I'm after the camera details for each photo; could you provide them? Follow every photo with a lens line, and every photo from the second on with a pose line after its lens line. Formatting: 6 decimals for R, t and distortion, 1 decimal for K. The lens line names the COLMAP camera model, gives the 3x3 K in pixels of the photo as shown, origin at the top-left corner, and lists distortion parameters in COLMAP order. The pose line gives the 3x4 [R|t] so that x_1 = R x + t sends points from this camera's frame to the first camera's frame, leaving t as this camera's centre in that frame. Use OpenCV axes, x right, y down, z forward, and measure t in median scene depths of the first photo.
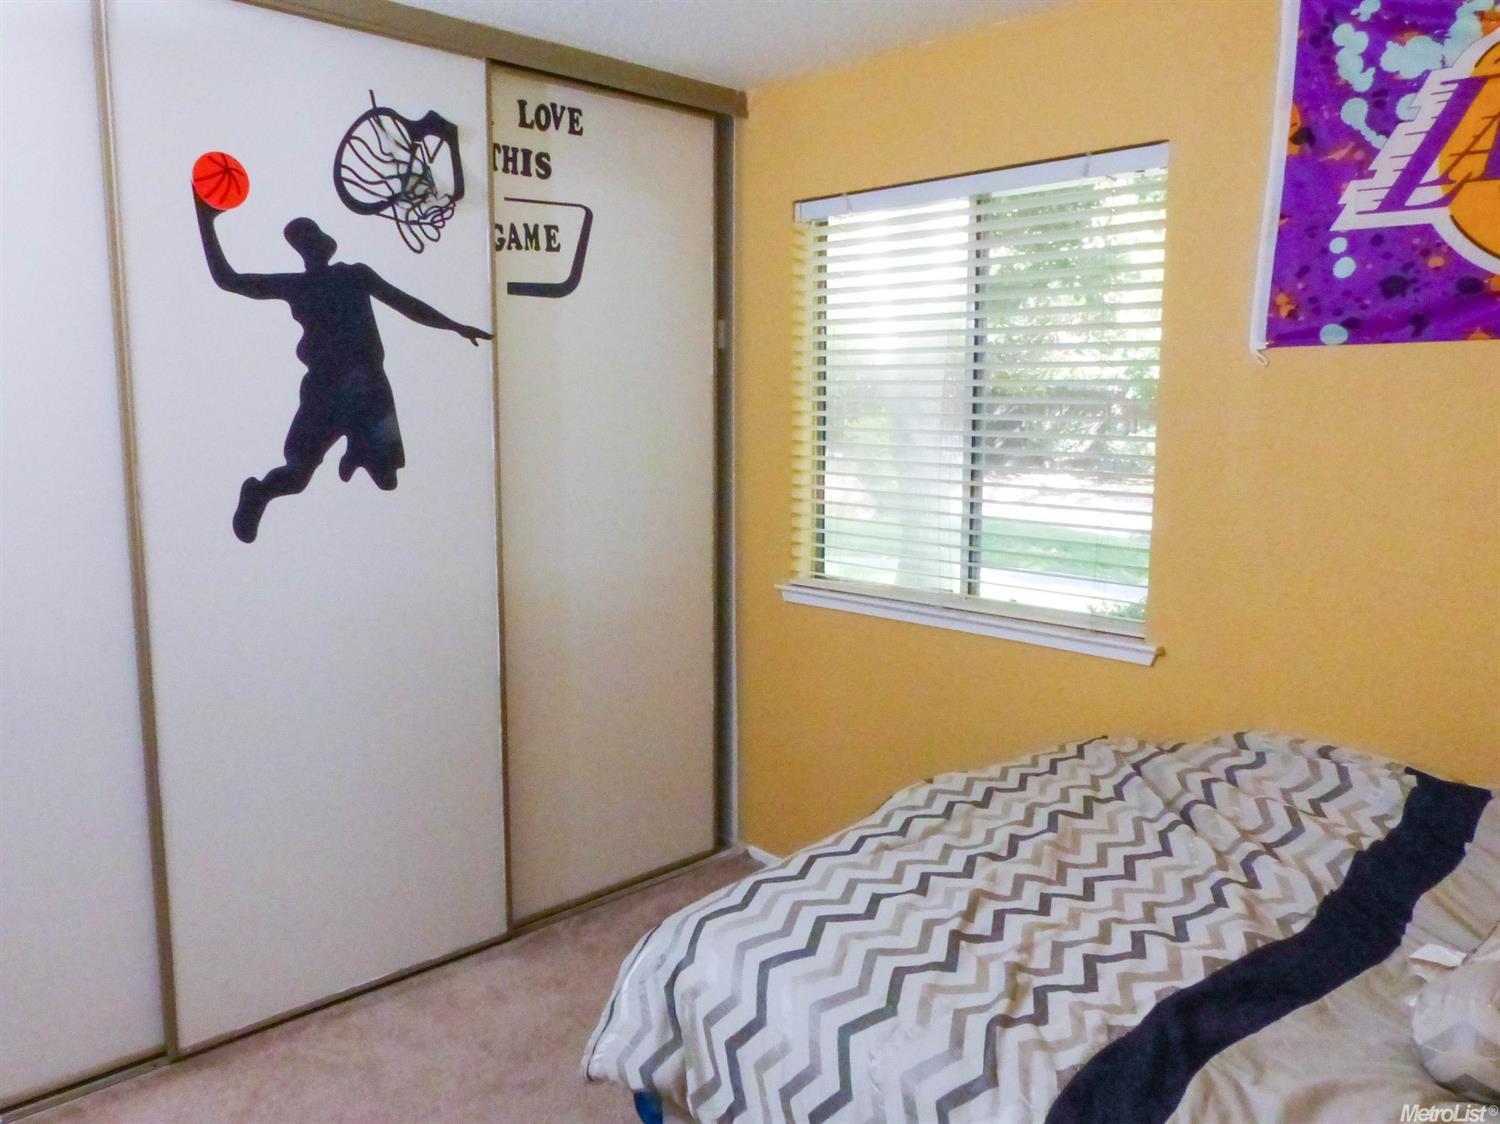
lens RADIAL K [[1139.1, 0, 750.0], [0, 1139.1, 562.0], [0, 0, 1]] dist [-0.025877, 0.035661]
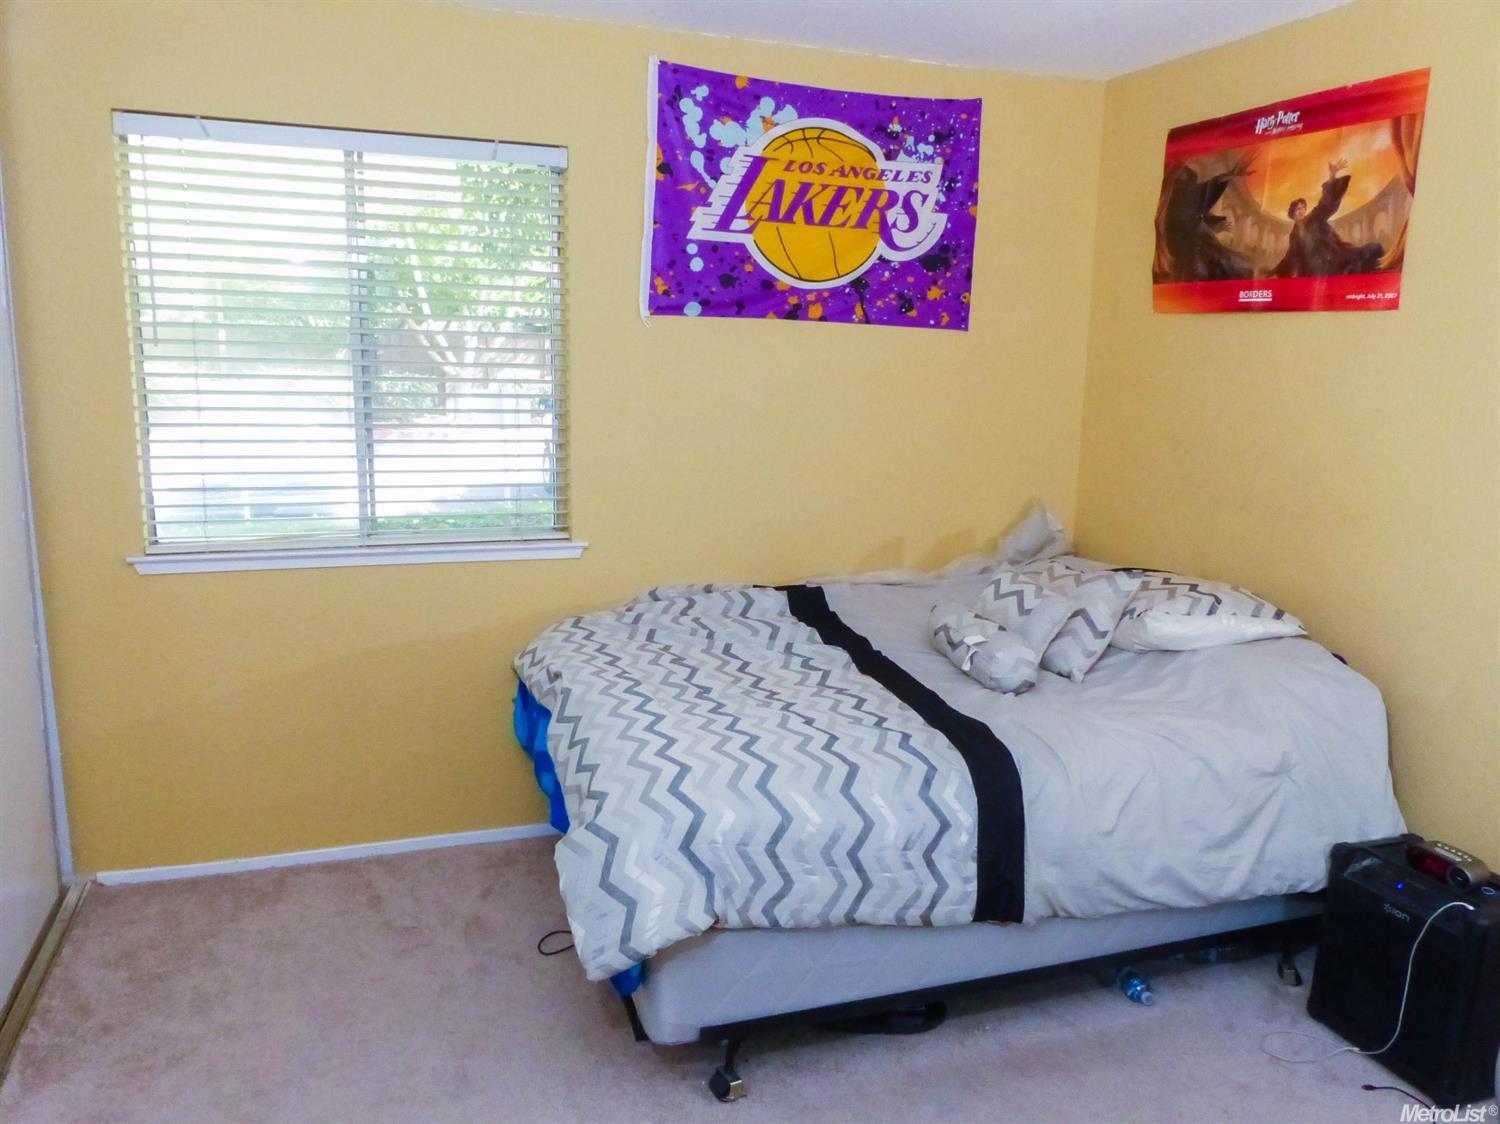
lens RADIAL K [[1139.1, 0, 750.0], [0, 1139.1, 562.0], [0, 0, 1]] dist [-0.025877, 0.035661]
pose [[0.413232, -0.163681, 0.895795, -0.873718], [0.104014, 0.985759, 0.132138, -0.065461], [-0.904666, 0.038571, 0.424372, 0.323168]]
